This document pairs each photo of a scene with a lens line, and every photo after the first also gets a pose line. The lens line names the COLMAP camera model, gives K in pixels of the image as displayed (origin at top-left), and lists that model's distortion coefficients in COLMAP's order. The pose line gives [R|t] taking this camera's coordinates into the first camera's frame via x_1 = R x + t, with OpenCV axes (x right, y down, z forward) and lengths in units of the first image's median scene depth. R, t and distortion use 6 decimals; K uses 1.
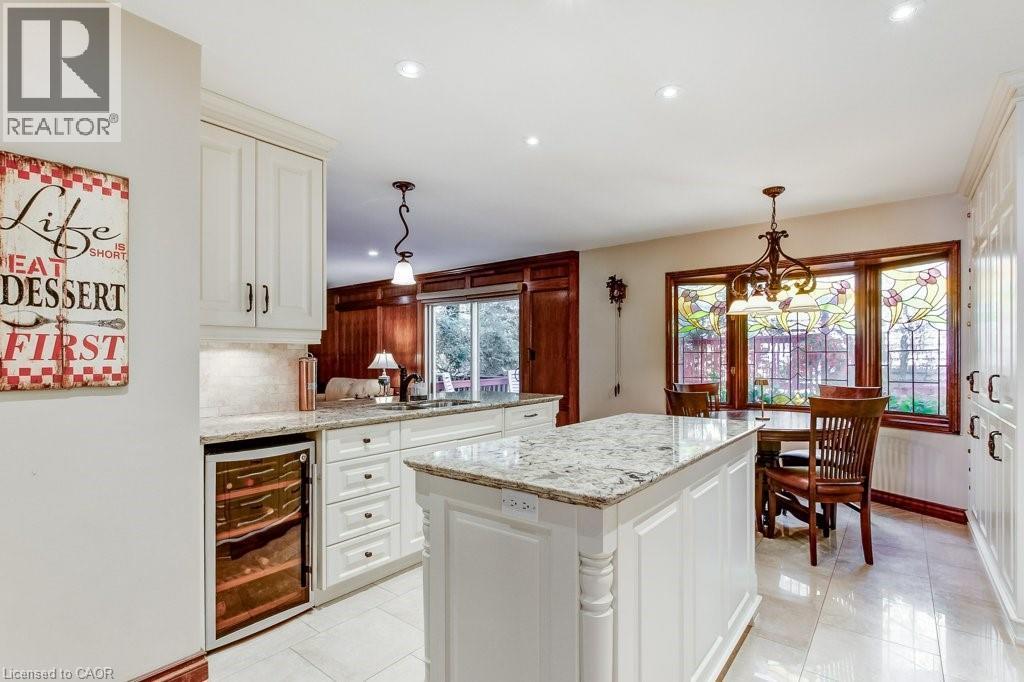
lens RADIAL K [[475.5, 0, 514.7], [0, 475.5, 349.7], [0, 0, 1]] dist [-0.009830, 0.000850]
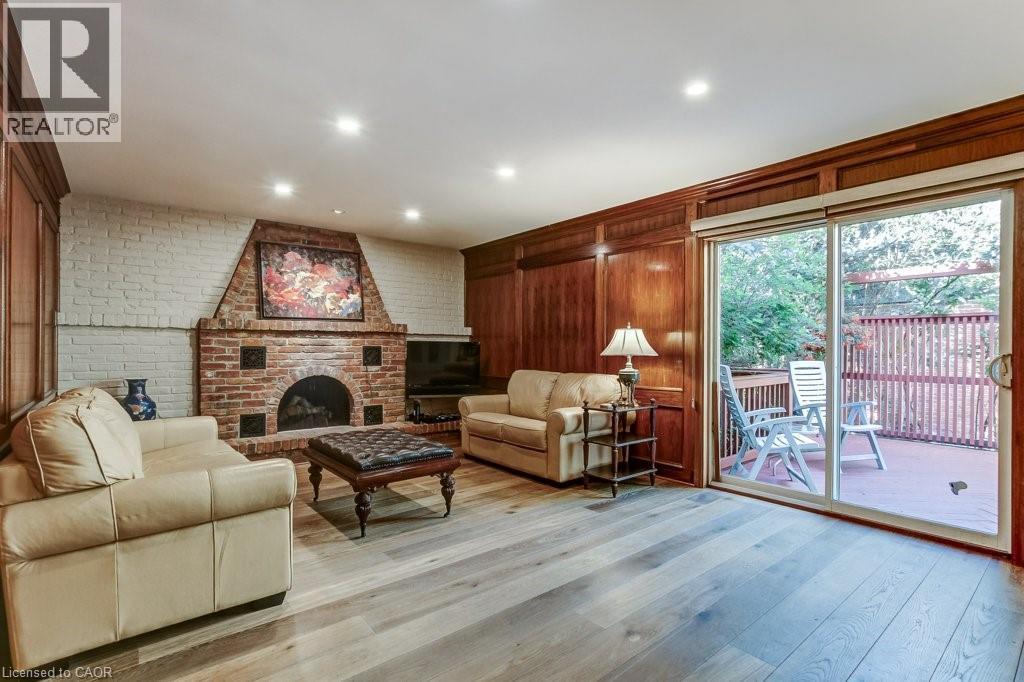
lens RADIAL K [[475.5, 0, 514.7], [0, 475.5, 349.7], [0, 0, 1]] dist [-0.009830, 0.000850]
pose [[0.978525, 0.004521, -0.206078, -0.503186], [-0.001310, 0.999876, 0.015719, 0.040959], [0.206123, -0.015111, 0.978409, 0.719572]]
